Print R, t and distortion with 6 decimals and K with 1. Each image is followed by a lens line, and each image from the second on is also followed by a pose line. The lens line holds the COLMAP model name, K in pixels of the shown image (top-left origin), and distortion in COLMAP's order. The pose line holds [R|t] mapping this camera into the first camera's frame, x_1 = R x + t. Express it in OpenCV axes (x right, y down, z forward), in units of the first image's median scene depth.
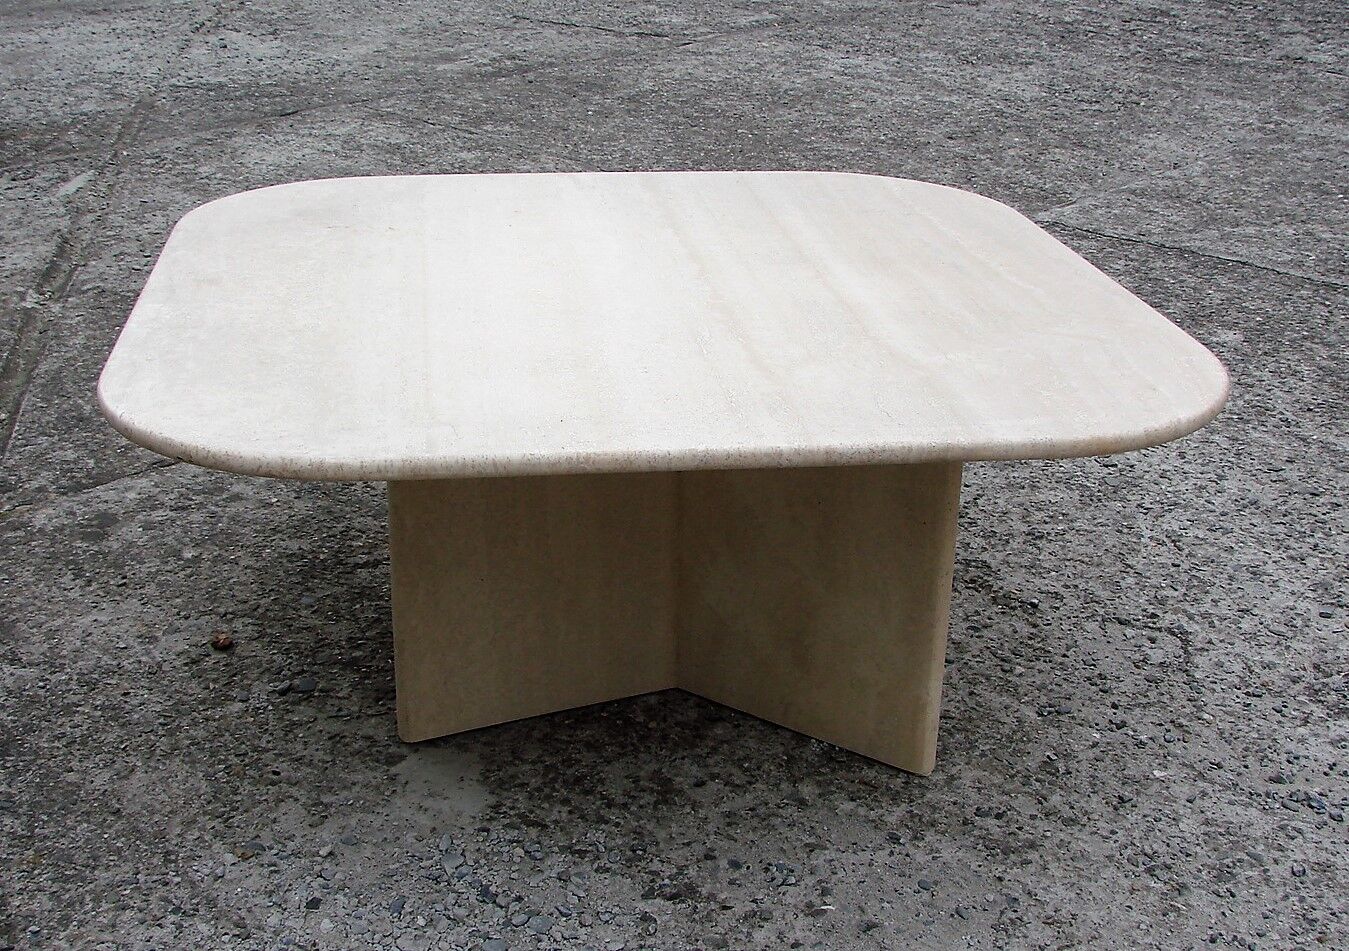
lens RADIAL K [[1737.1, 0, 666.7], [0, 1737.1, 471.0], [0, 0, 1]] dist [-0.156166, 0.000000]
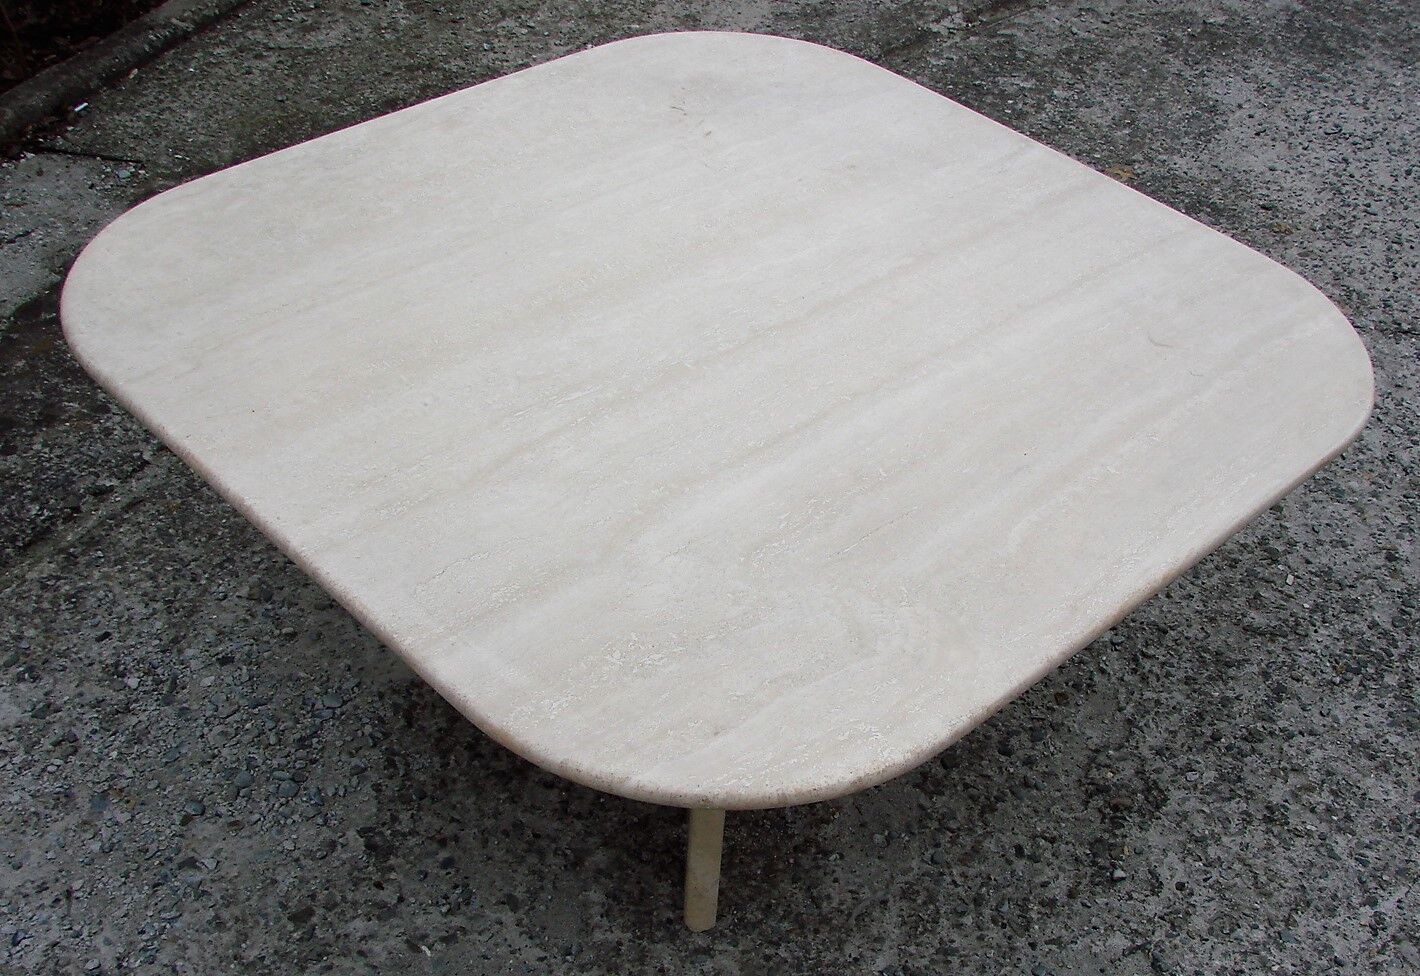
lens RADIAL K [[1736.7, 0, 781.7], [0, 1736.7, 579.4], [0, 0, 1]] dist [-0.140833, 0.000000]
pose [[0.599729, 0.543112, -0.587669, 0.593587], [-0.357721, 0.838897, 0.410229, -0.360234], [0.715794, -0.035804, 0.697393, 0.379498]]
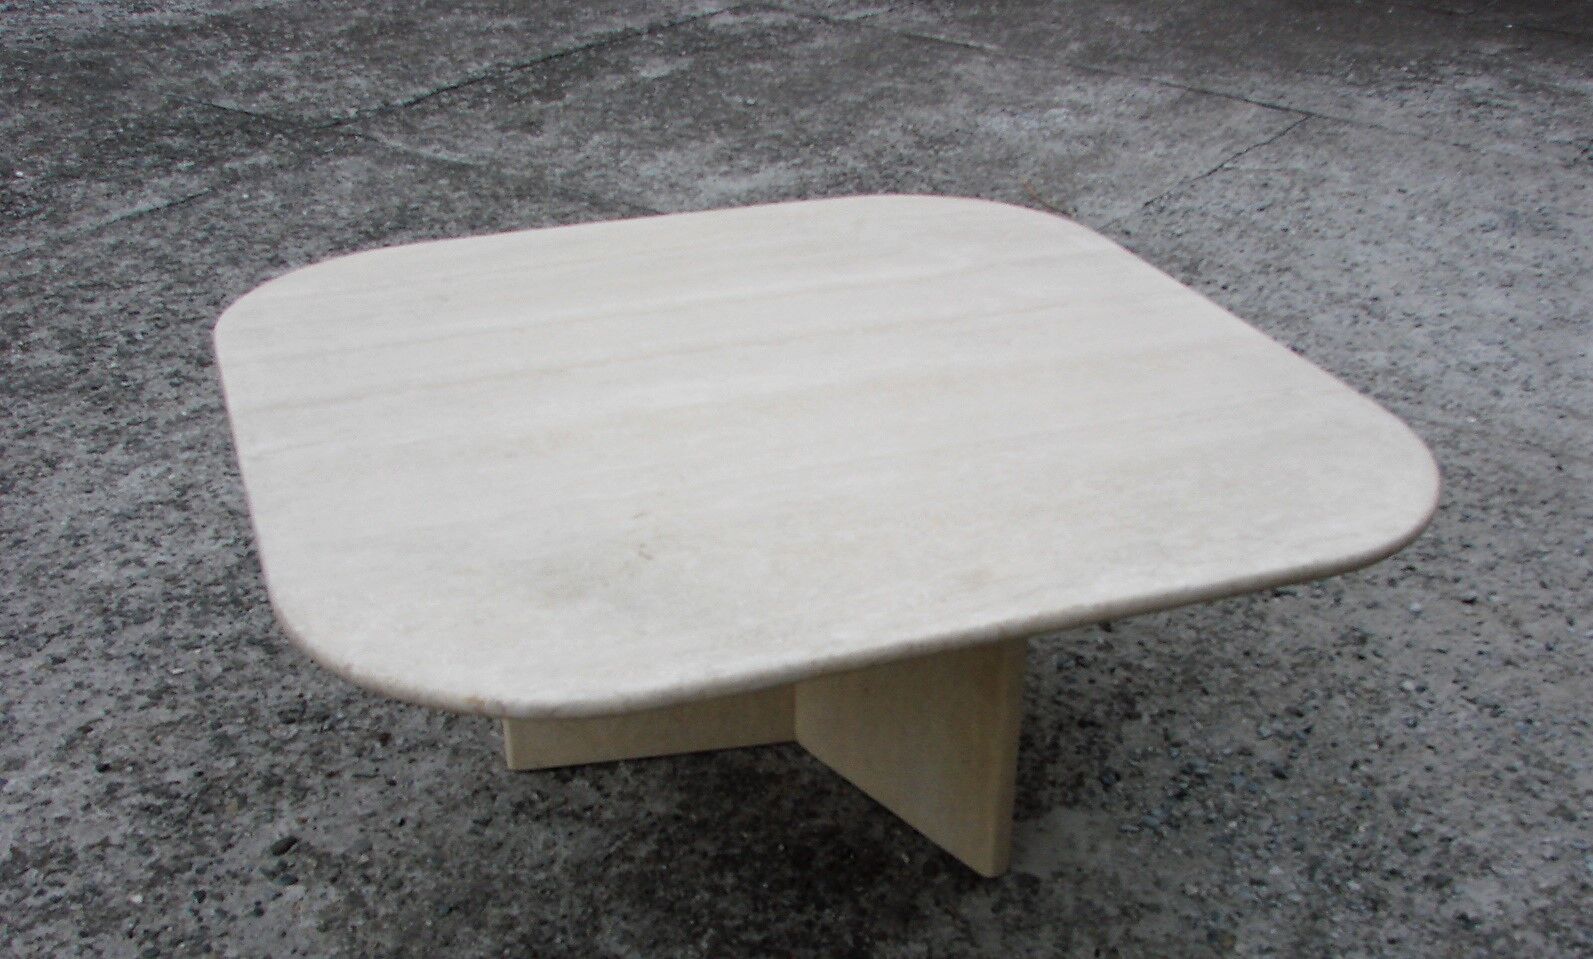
lens RADIAL K [[1742.8, 0, 833.1], [0, 1742.8, 639.5], [0, 0, 1]] dist [-0.138168, 0.000000]
pose [[-0.234044, -0.521840, 0.820309, -0.834283], [0.338232, 0.747334, 0.571919, -0.511869], [-0.911495, 0.411309, 0.001595, 1.008263]]
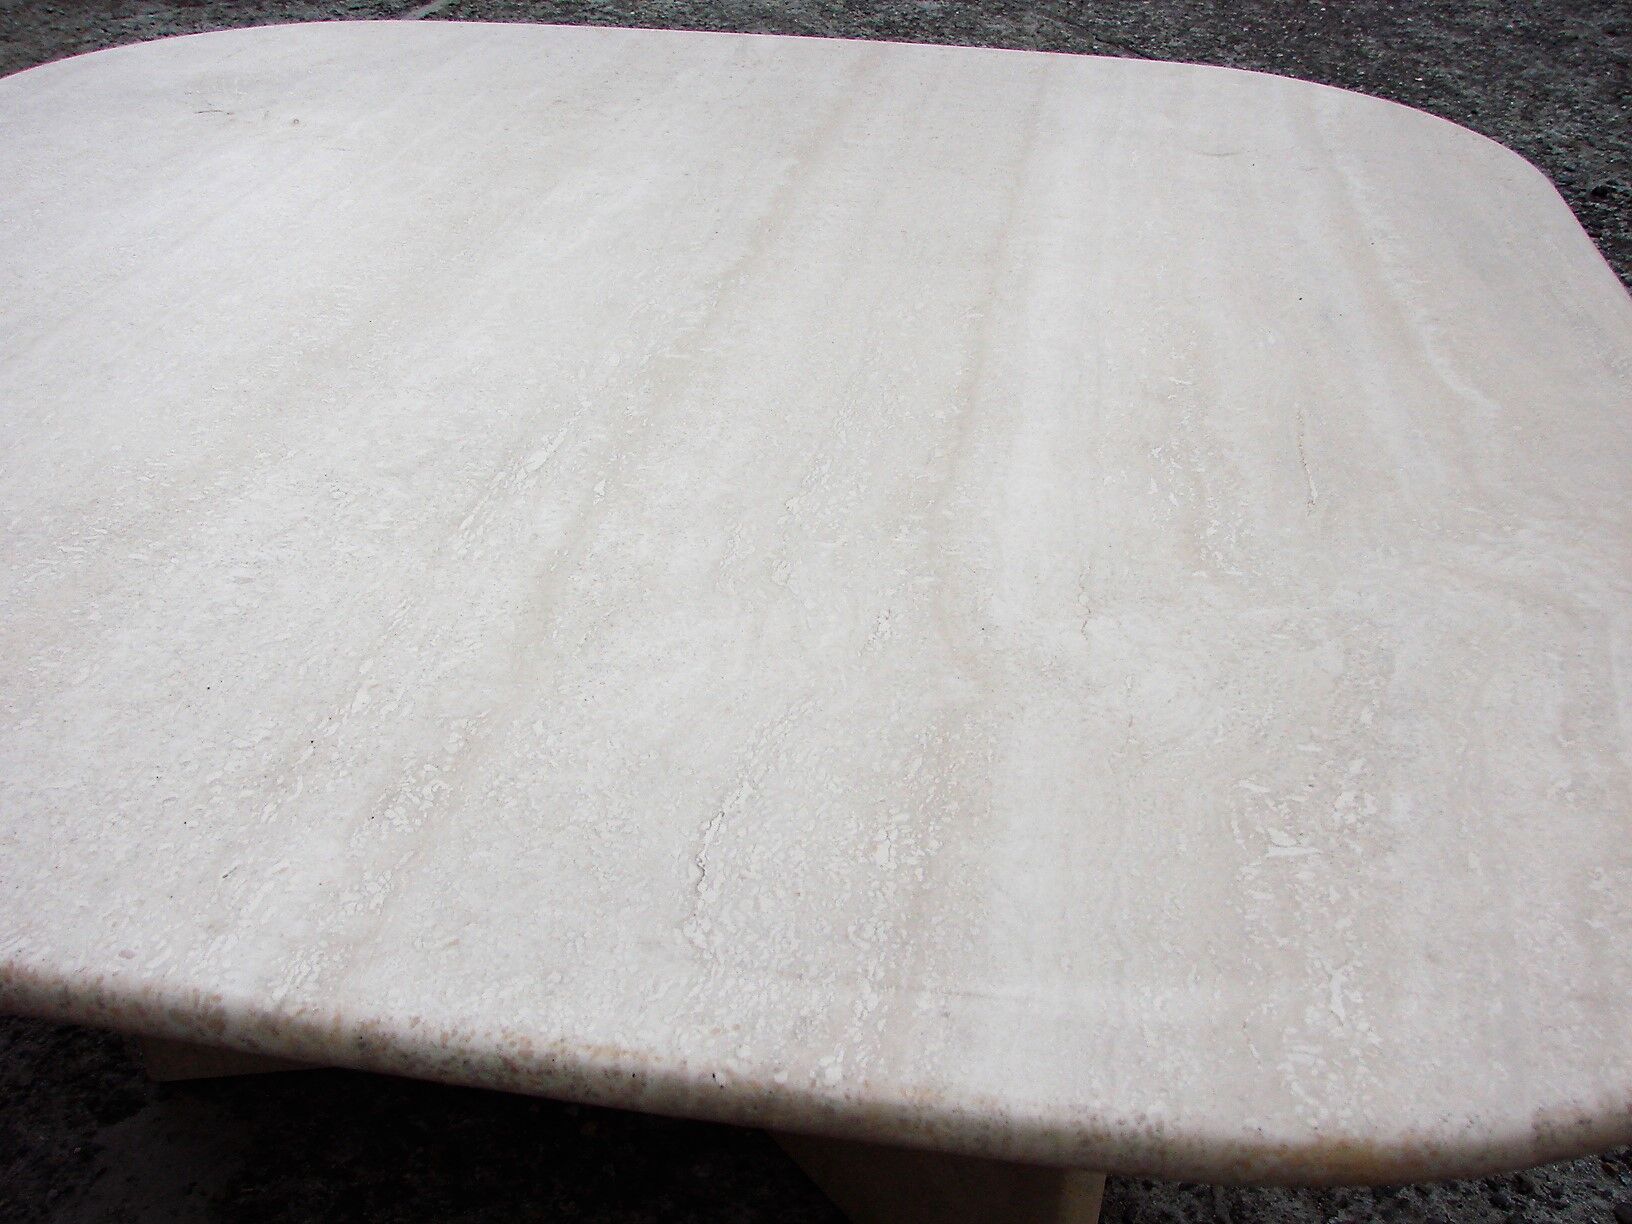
lens RADIAL K [[1728.5, 0, 837.0], [0, 1728.5, 659.3], [0, 0, 1]] dist [-0.121128, 0.000000]
pose [[0.956104, 0.157540, -0.247074, 0.171366], [-0.109633, 0.974261, 0.196965, -0.105020], [0.271744, -0.161232, 0.948767, 0.549193]]
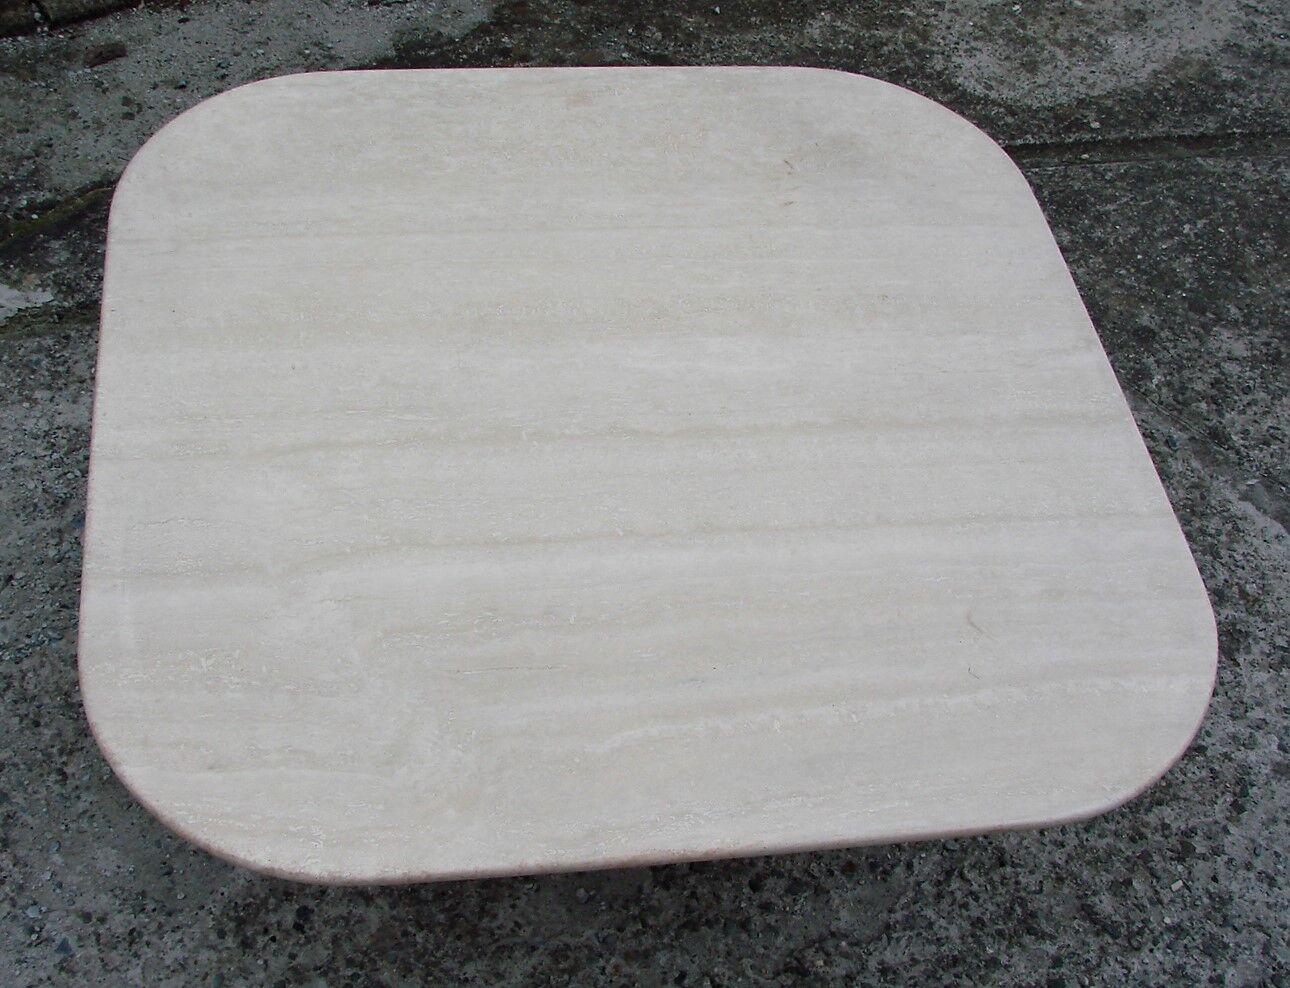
lens RADIAL K [[1729.0, 0, 615.0], [0, 1729.0, 482.6], [0, 0, 1]] dist [-0.127115, 0.000000]
pose [[-0.002315, 0.748978, -0.662591, 0.627723], [-0.457700, 0.588321, 0.666625, -0.684354], [0.889104, 0.304811, 0.341446, 0.675665]]
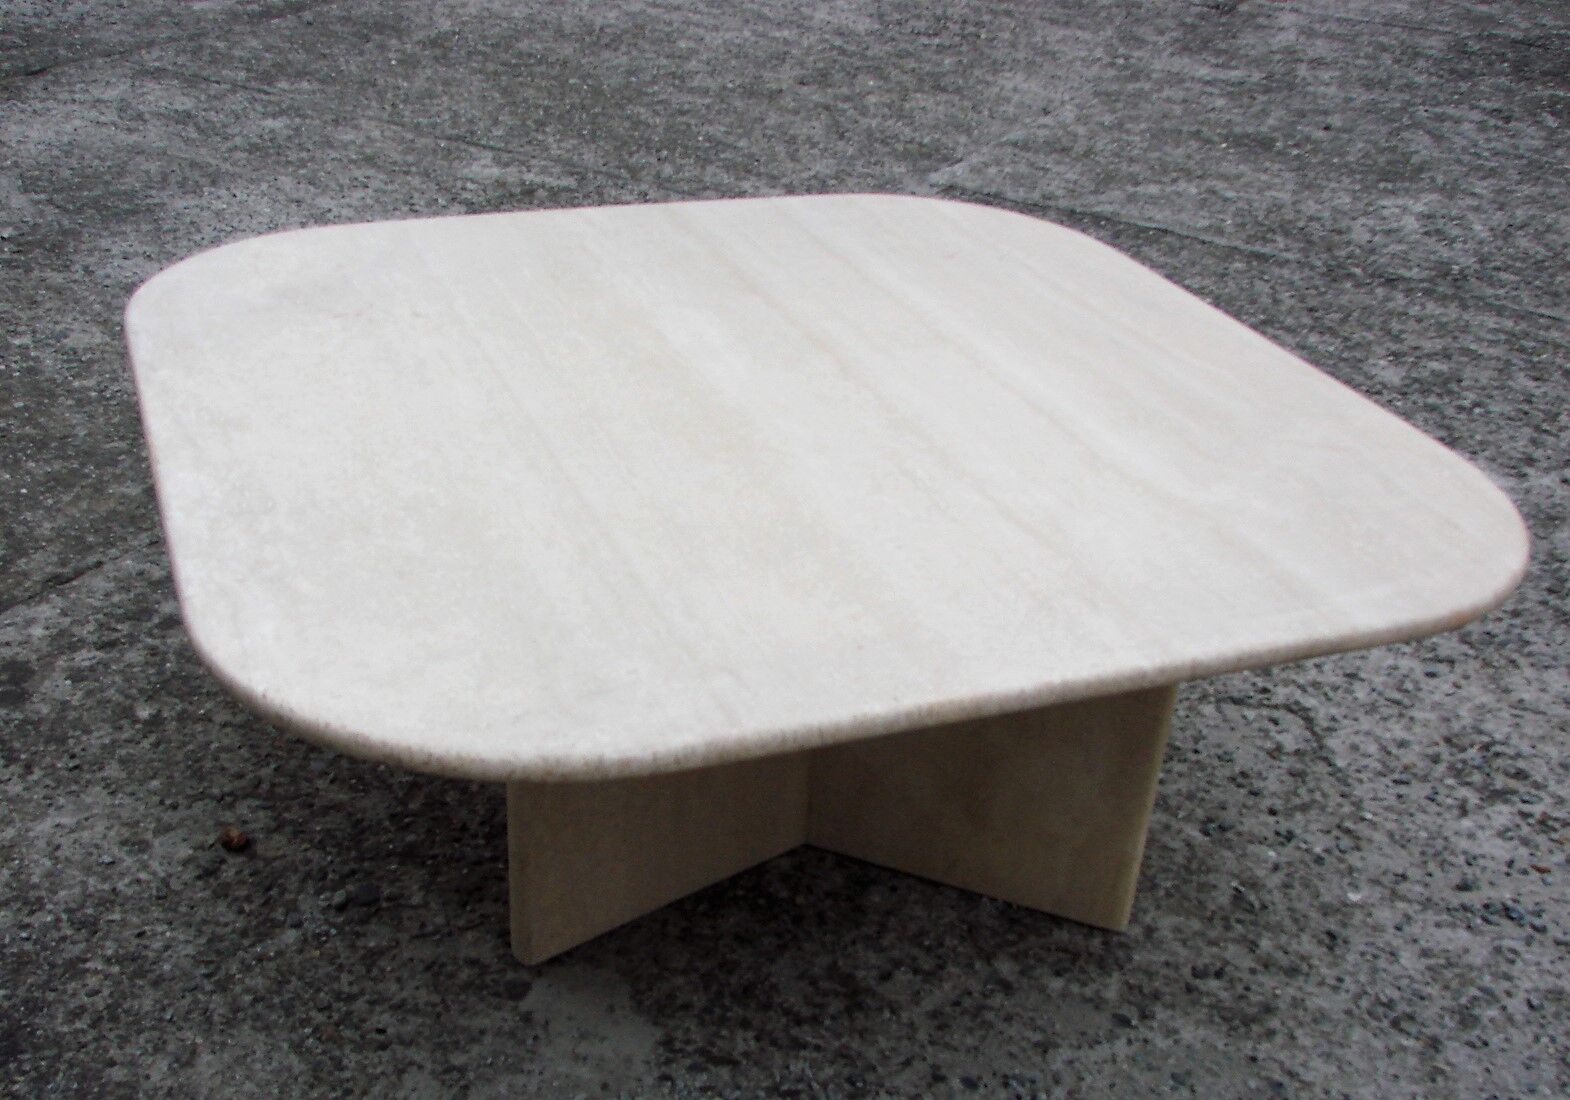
lens RADIAL K [[1731.9, 0, 767.6], [0, 1731.9, 649.2], [0, 0, 1]] dist [-0.137933, 0.000000]
pose [[0.970631, -0.089016, 0.223498, -0.204353], [0.051886, 0.984621, 0.166822, -0.119253], [-0.234910, -0.150326, 0.960322, 0.202445]]
